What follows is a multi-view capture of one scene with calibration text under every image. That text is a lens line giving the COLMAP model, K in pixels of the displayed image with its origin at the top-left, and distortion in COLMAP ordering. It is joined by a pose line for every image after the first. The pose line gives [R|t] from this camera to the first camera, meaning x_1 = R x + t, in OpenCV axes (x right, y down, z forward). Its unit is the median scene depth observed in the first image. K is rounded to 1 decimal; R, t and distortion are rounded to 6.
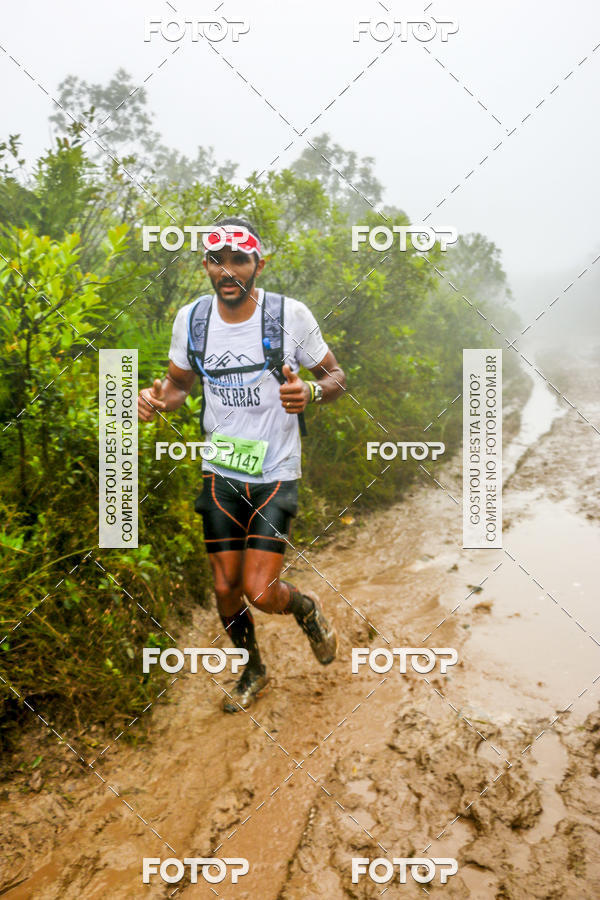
lens RADIAL K [[810.4, 0, 307.5], [0, 810.4, 442.6], [0, 0, 1]] dist [-0.153516, 0.197775]
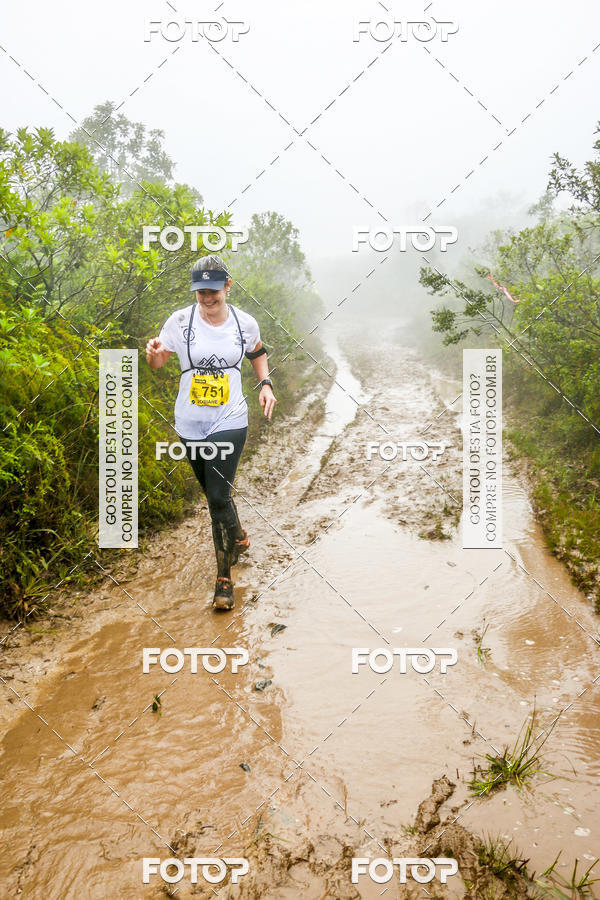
lens RADIAL K [[810.4, 0, 307.0], [0, 810.4, 445.6], [0, 0, 1]] dist [-0.153516, 0.197775]
pose [[0.971843, -0.045611, 0.231171, 0.042576], [0.040183, 0.998796, 0.028139, -0.025244], [-0.232176, -0.018058, 0.972506, 0.140810]]
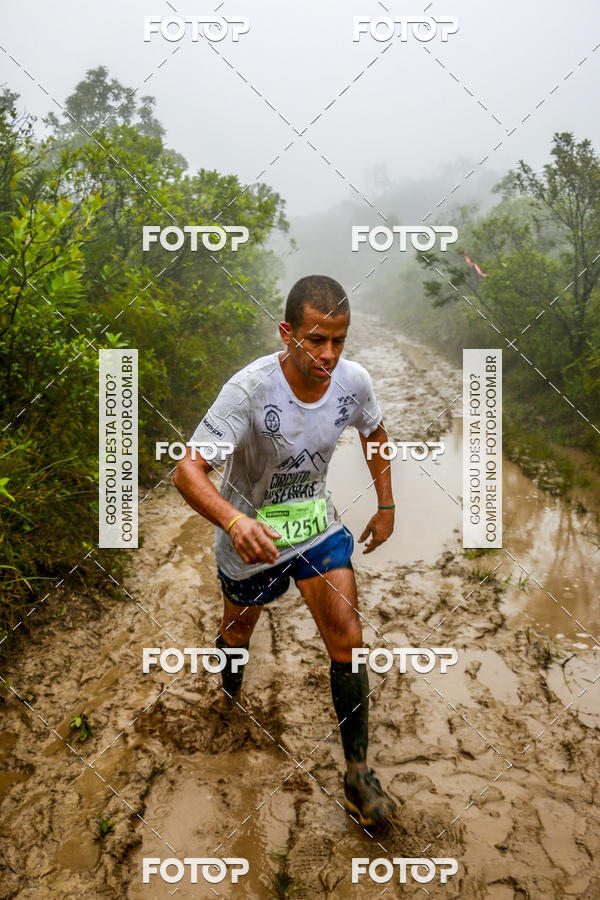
lens RADIAL K [[882.0, 0, 307.8], [0, 882.0, 456.5], [0, 0, 1]] dist [-0.073317, 0.000000]
pose [[0.951563, -0.033744, 0.305596, -0.190493], [0.013206, 0.997527, 0.069028, 0.025081], [-0.307170, -0.061649, 0.949656, -0.235054]]
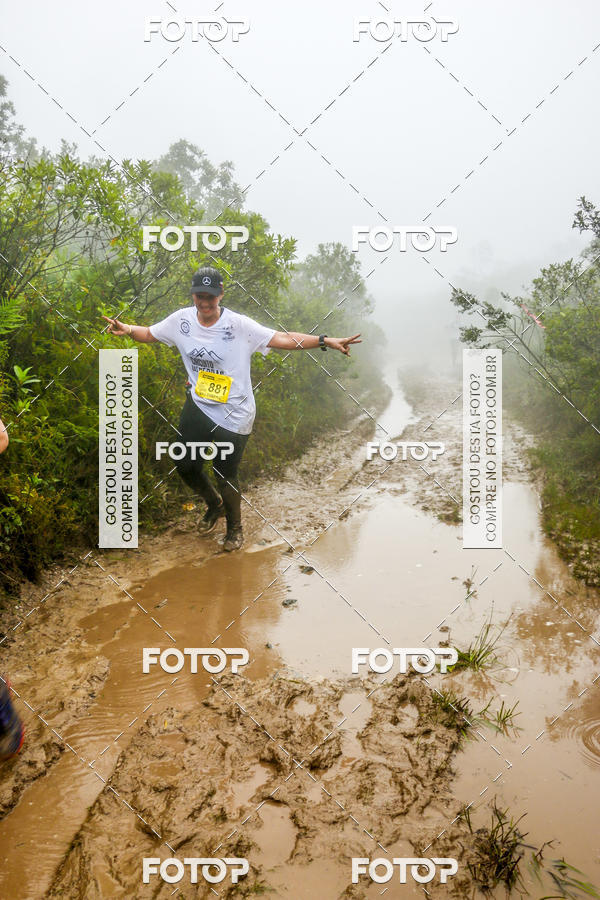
lens RADIAL K [[810.4, 0, 307.8], [0, 810.4, 451.2], [0, 0, 1]] dist [-0.153516, 0.197775]
pose [[0.986975, 0.021572, 0.159418, 0.033932], [-0.020318, 0.999749, -0.009490, 0.033287], [-0.159583, 0.006127, 0.987165, -0.021177]]
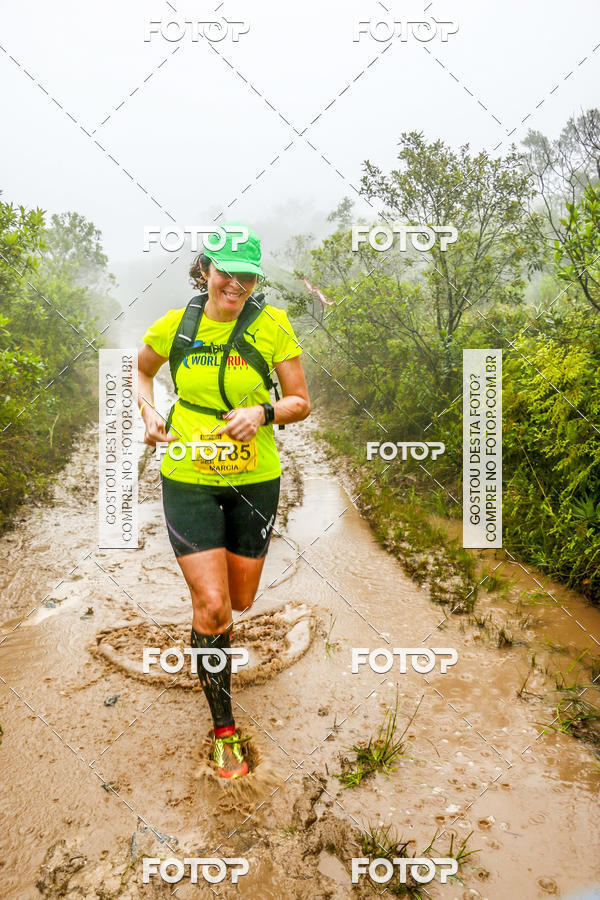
lens RADIAL K [[810.4, 0, 302.3], [0, 810.4, 445.8], [0, 0, 1]] dist [-0.153516, 0.197775]
pose [[0.885074, -0.075039, 0.459362, 0.013412], [0.066595, 0.997181, 0.034581, -0.023010], [-0.460662, -0.000016, 0.887576, 0.160075]]
